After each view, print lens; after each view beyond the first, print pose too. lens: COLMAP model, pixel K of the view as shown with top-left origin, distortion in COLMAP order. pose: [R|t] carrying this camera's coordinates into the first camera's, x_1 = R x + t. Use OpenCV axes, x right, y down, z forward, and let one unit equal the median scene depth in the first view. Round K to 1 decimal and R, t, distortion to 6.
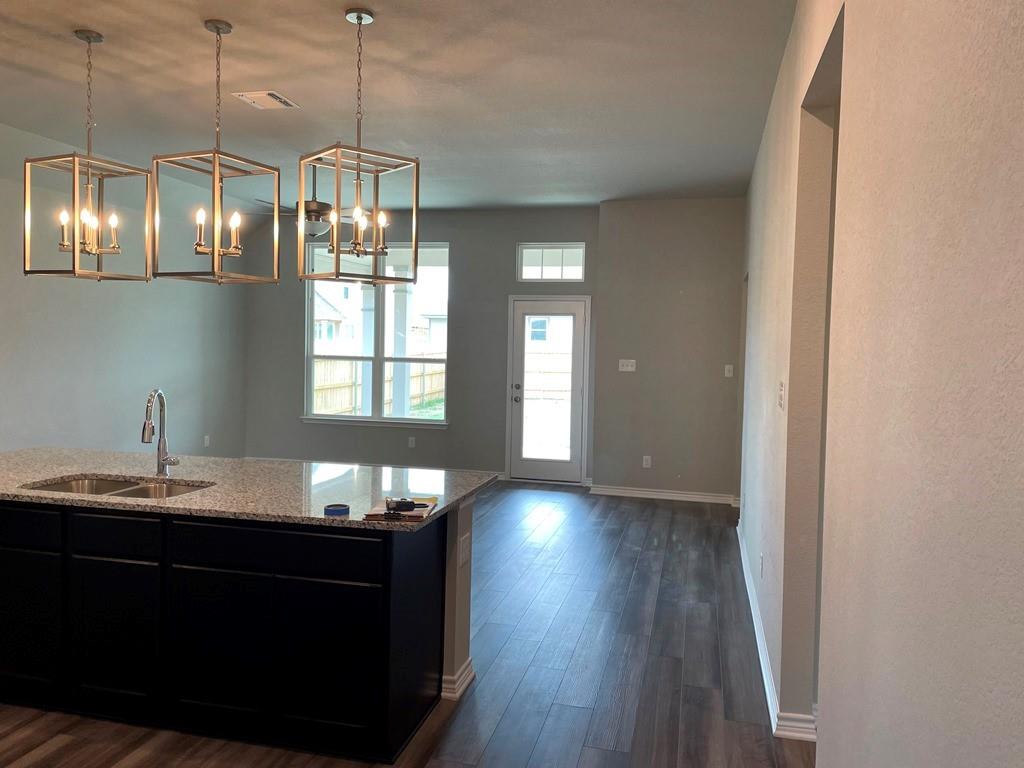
lens RADIAL K [[776.5, 0, 512.0], [0, 776.5, 384.0], [0, 0, 1]] dist [0.083097, -0.110794]
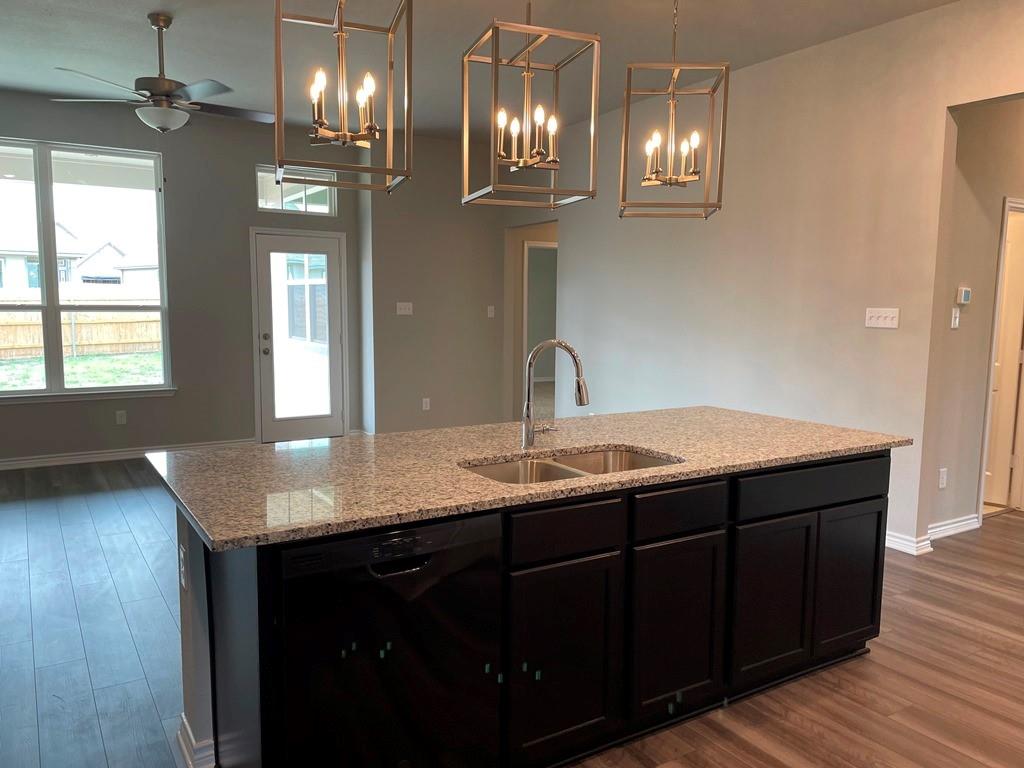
lens RADIAL K [[795.9, 0, 512.0], [0, 795.9, 384.0], [0, 0, 1]] dist [0.083973, -0.155655]
pose [[0.683852, -0.089786, 0.724075, -0.452895], [0.040956, 0.995558, 0.084770, -0.008132], [-0.728470, -0.028315, 0.684492, 0.202309]]
